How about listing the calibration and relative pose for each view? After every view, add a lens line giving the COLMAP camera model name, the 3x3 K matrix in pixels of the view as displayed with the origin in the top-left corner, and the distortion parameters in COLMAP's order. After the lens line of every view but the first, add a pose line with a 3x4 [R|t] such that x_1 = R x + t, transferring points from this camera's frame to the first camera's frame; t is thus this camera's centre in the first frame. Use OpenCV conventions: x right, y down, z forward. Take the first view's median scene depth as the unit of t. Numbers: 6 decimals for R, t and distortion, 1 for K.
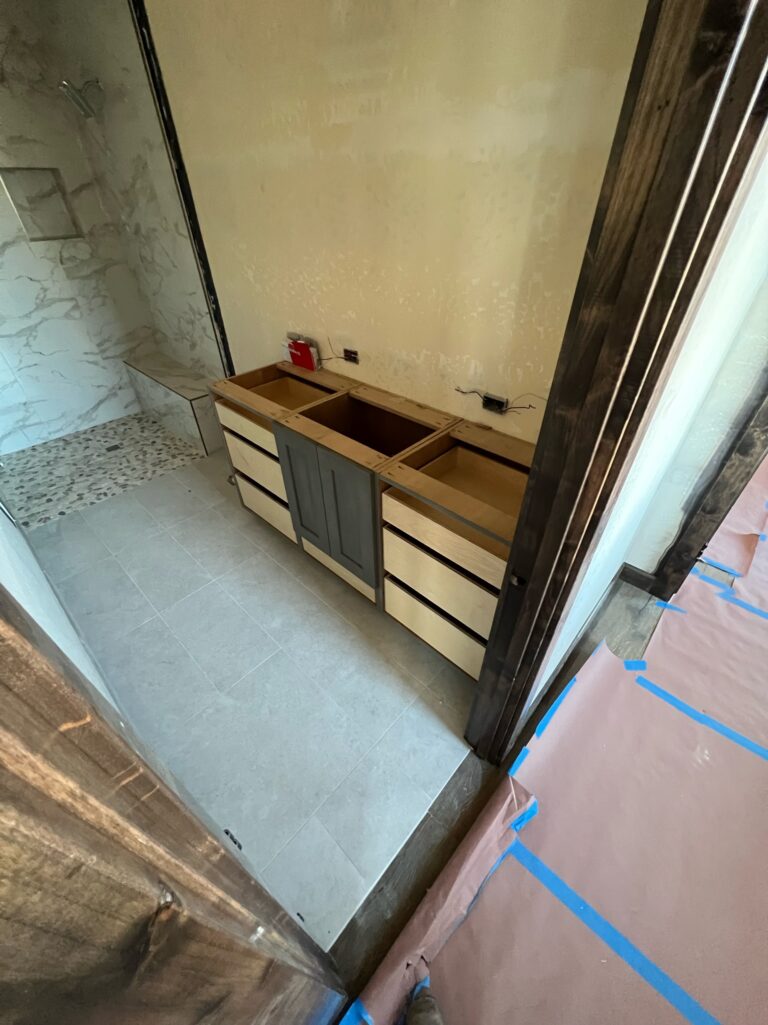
lens RADIAL K [[409.3, 0, 391.2], [0, 409.3, 508.0], [0, 0, 1]] dist [-0.001257, 0.000566]
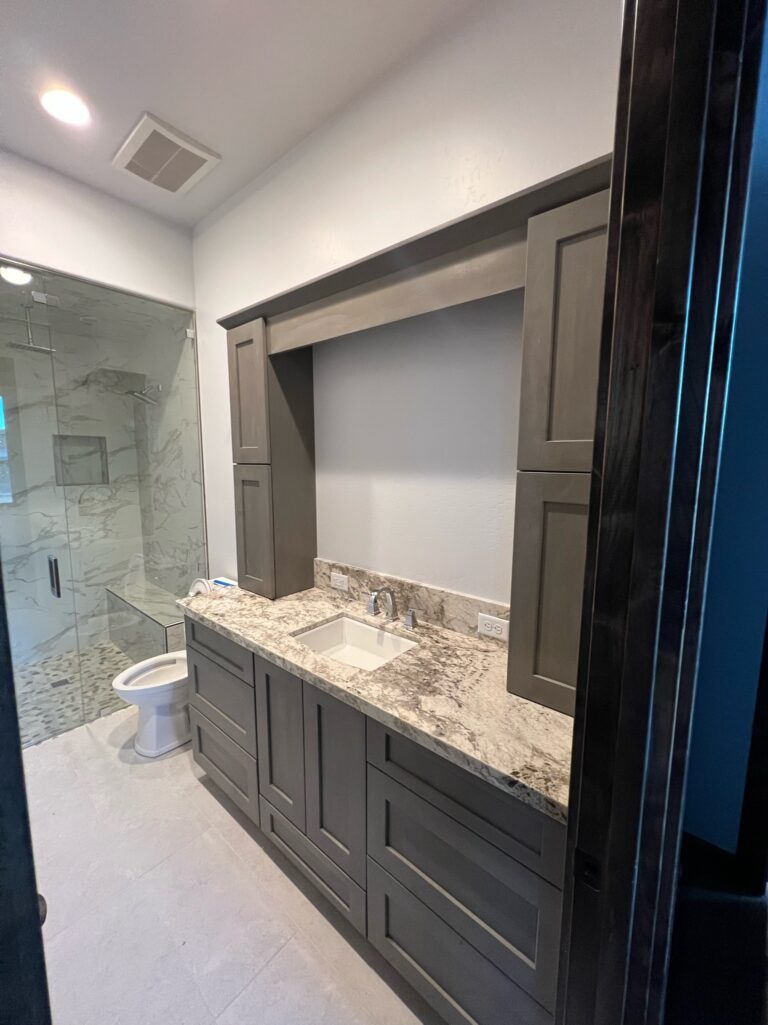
lens RADIAL K [[409.3, 0, 386.9], [0, 409.3, 508.4], [0, 0, 1]] dist [-0.001257, 0.000566]
pose [[0.999042, 0.006216, 0.043314, -0.027626], [0.017366, 0.852248, -0.522849, 0.003978], [-0.040164, 0.523101, 0.851324, 0.038855]]
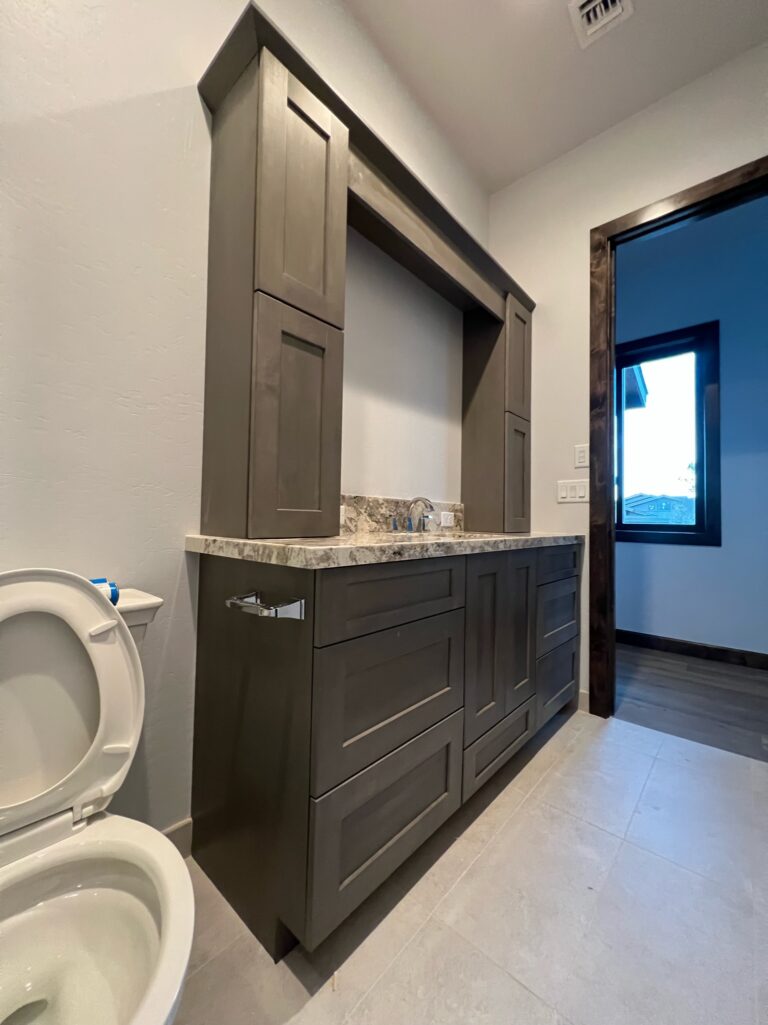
lens RADIAL K [[409.3, 0, 389.3], [0, 409.3, 508.6], [0, 0, 1]] dist [-0.001257, 0.000566]
pose [[-0.026811, 0.034033, 0.999061, -0.659833], [0.612350, 0.790517, -0.010496, -0.222842], [-0.790132, 0.611494, -0.042035, 0.693314]]
